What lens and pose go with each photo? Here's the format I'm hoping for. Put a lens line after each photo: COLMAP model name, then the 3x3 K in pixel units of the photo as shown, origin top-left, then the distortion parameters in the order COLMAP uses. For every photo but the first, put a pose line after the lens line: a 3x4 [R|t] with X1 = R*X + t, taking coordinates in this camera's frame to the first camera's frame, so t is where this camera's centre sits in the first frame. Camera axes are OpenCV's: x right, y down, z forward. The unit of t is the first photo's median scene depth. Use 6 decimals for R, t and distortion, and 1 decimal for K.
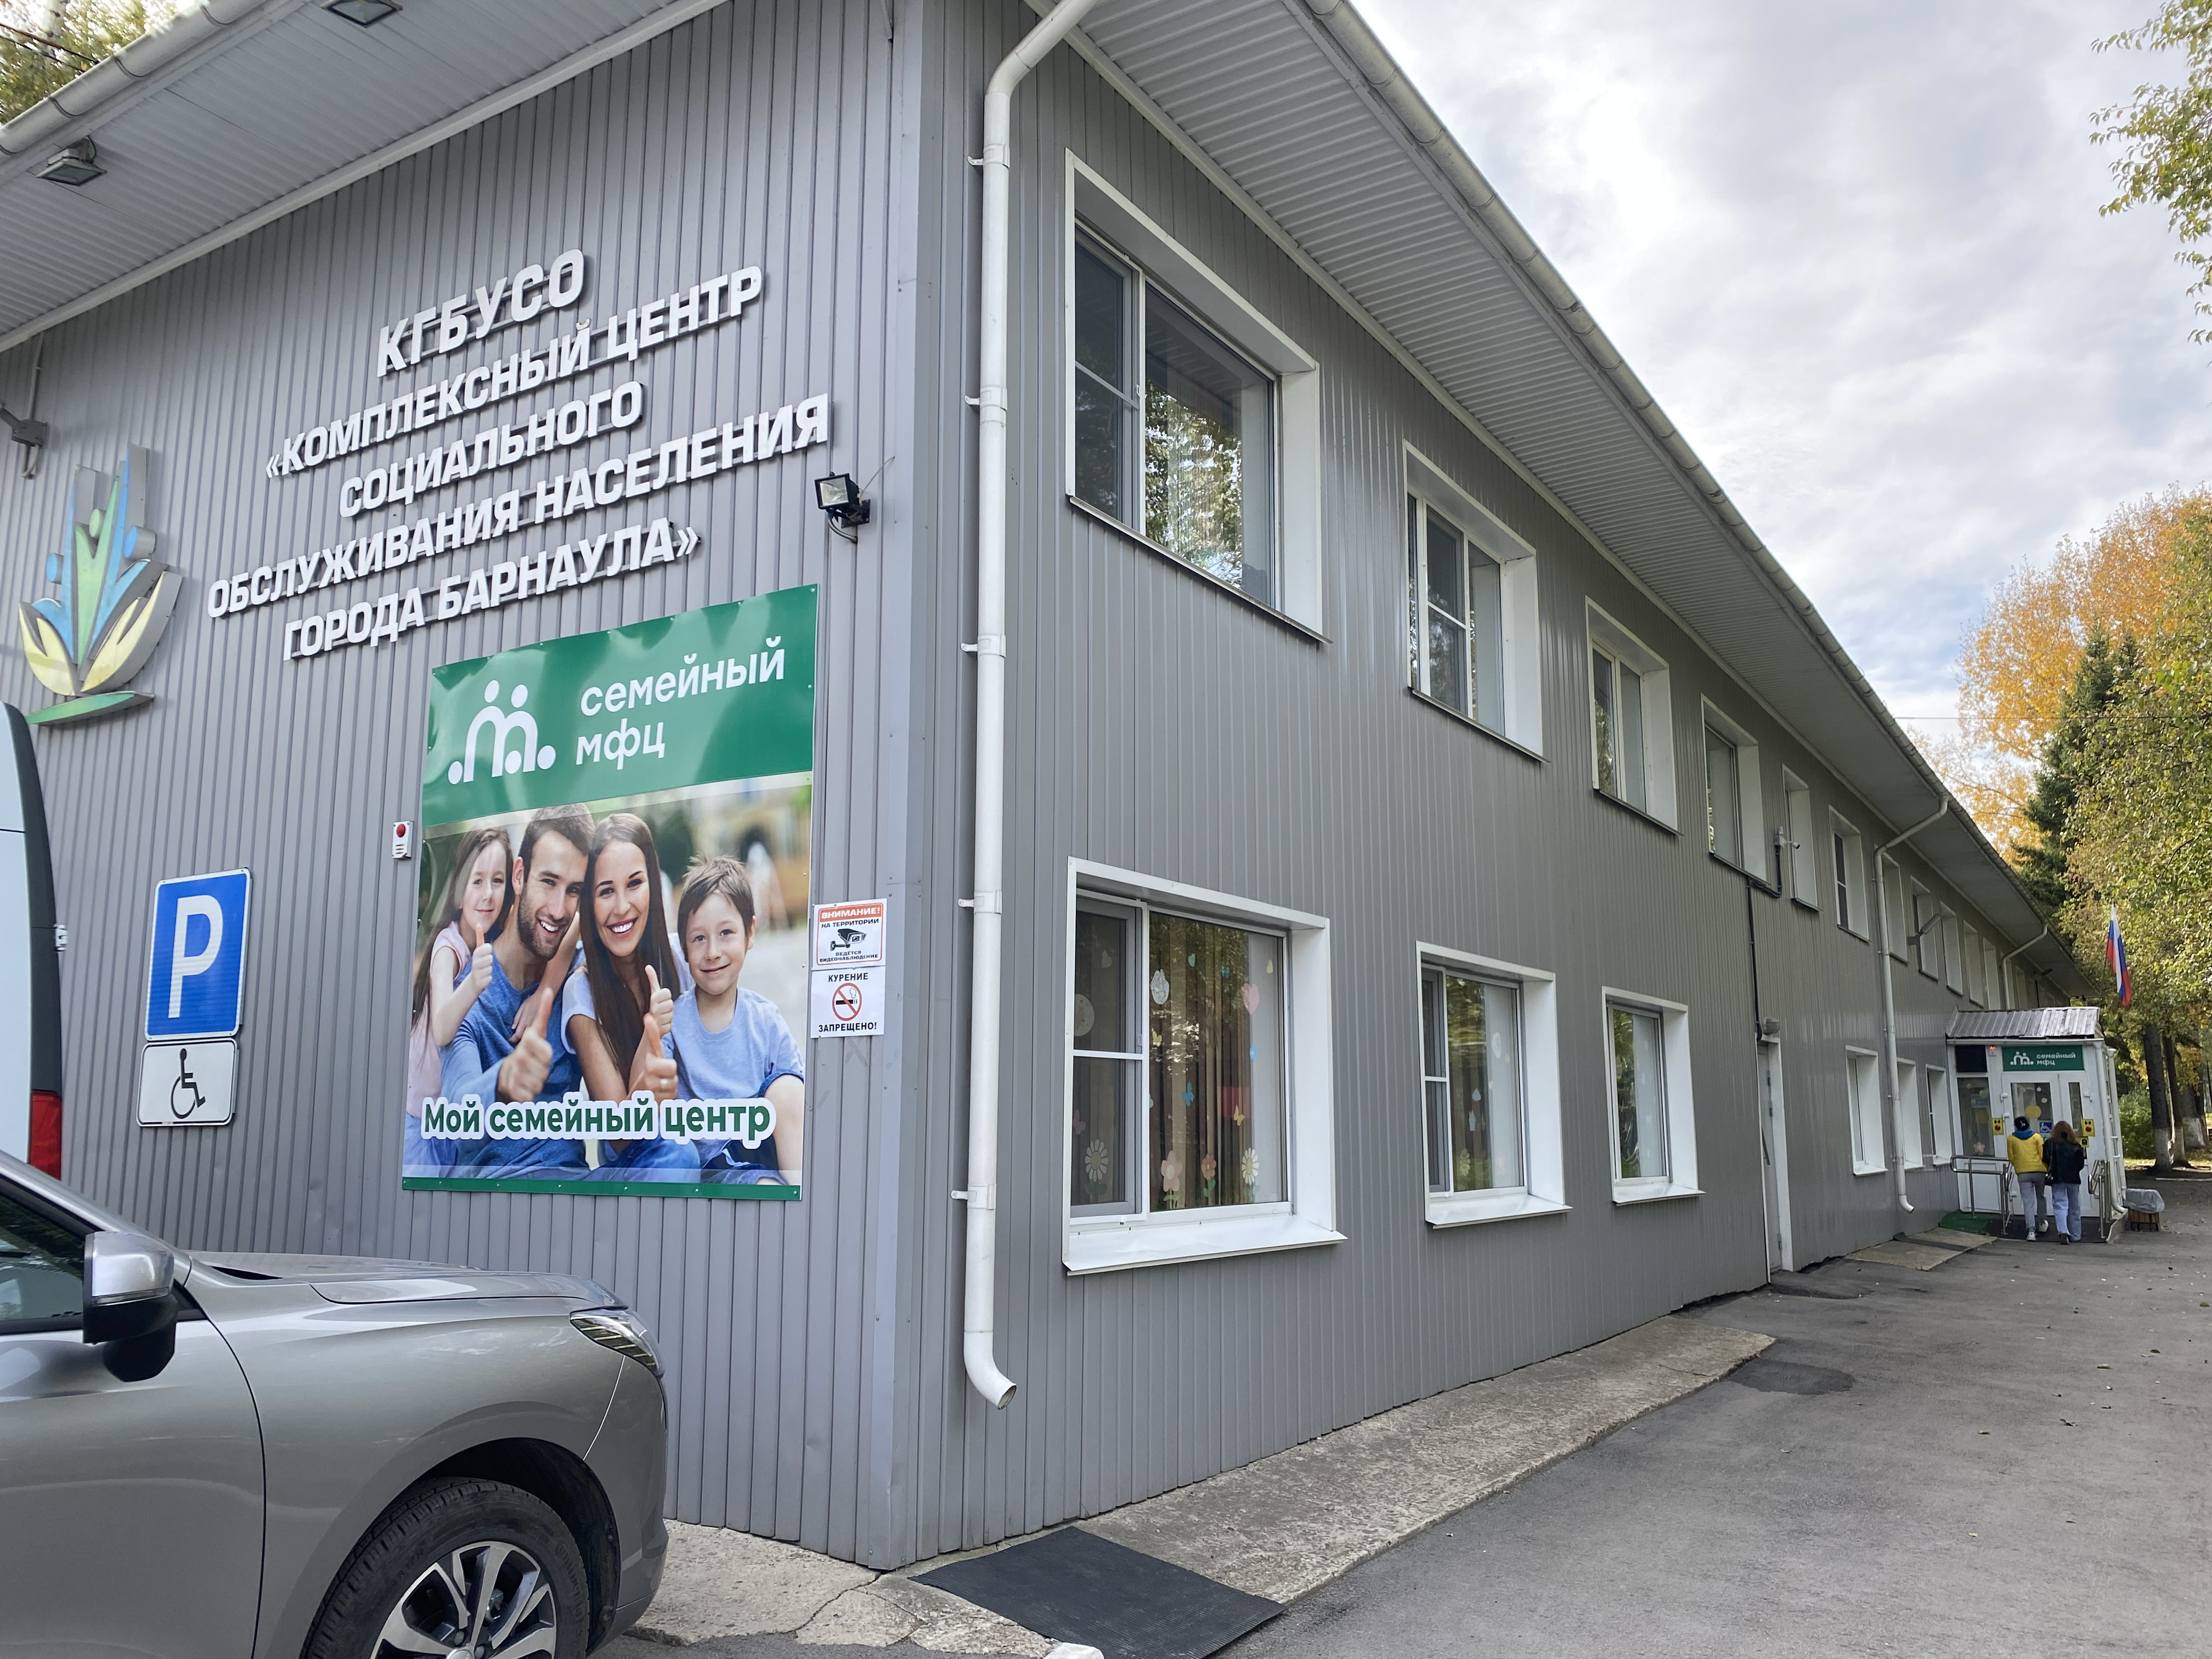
lens RADIAL K [[1716.9, 0, 1104.8], [0, 1716.9, 832.5], [0, 0, 1]] dist [-0.009985, 0.004002]
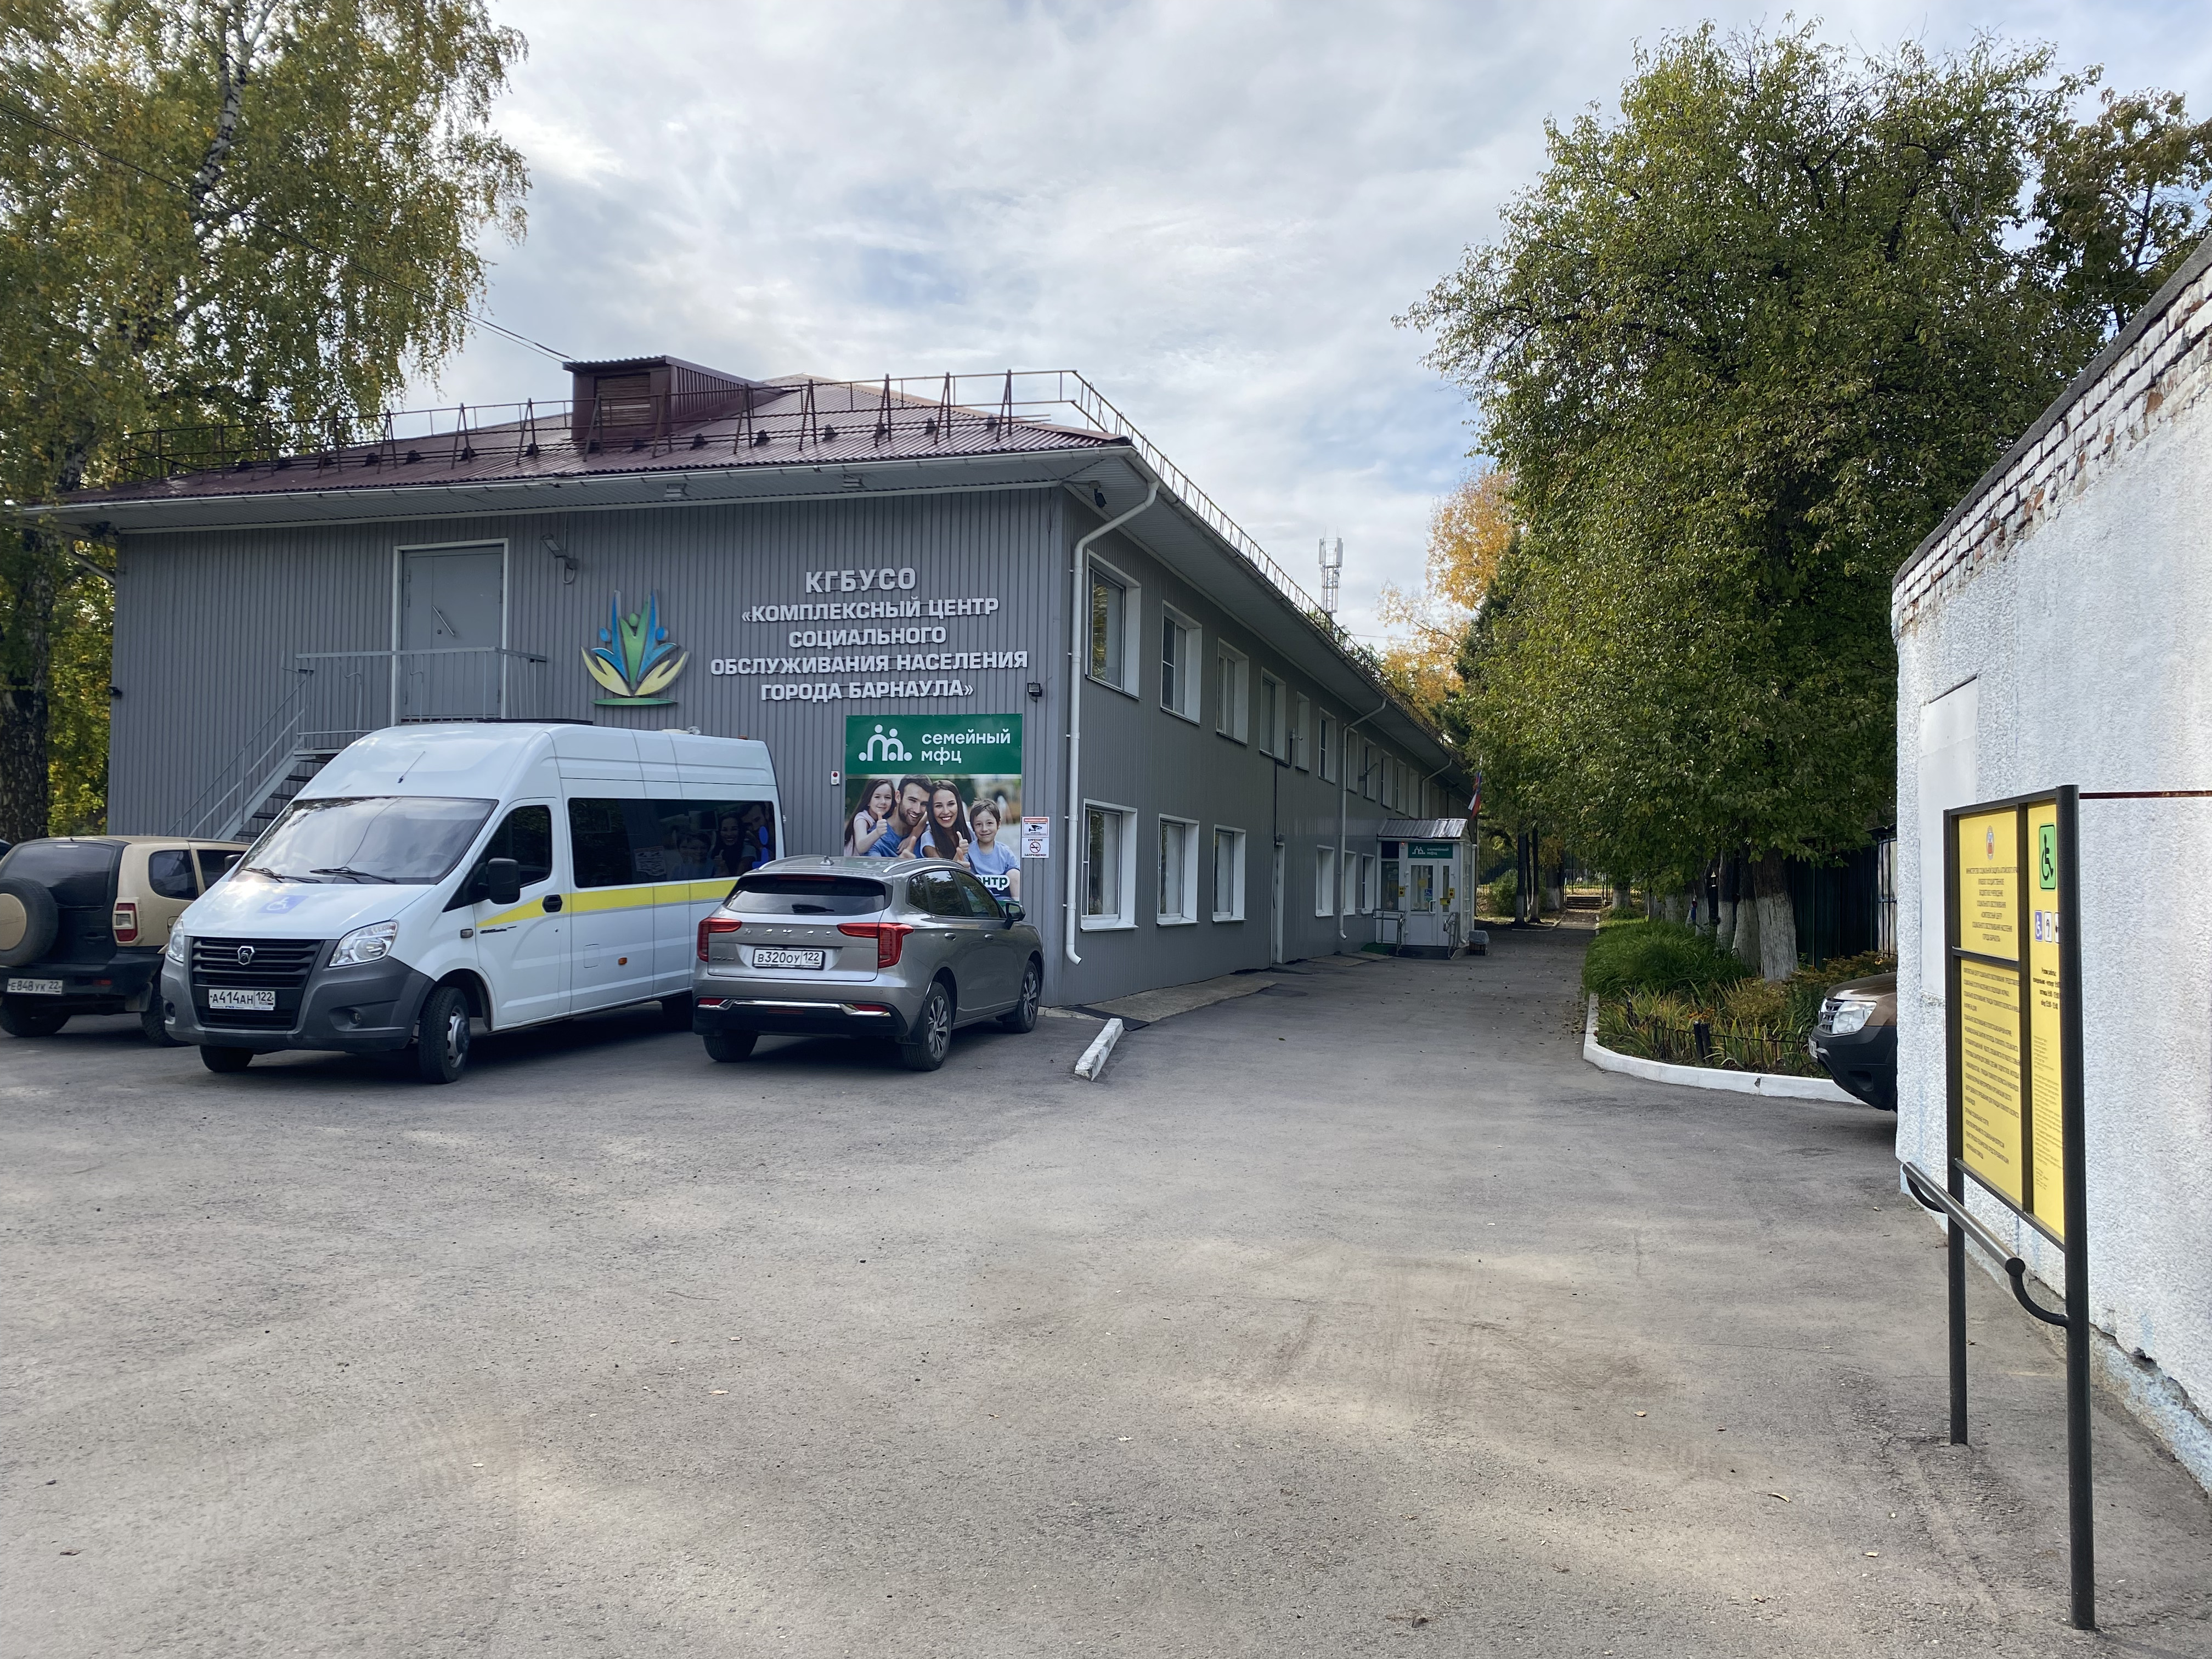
lens RADIAL K [[1716.9, 0, 1107.4], [0, 1716.9, 828.3], [0, 0, 1]] dist [-0.009985, 0.004002]
pose [[0.960479, 0.027726, 0.276970, -0.779179], [-0.065804, 0.989440, 0.129147, -0.312302], [-0.270464, -0.142269, 0.952160, -1.826605]]
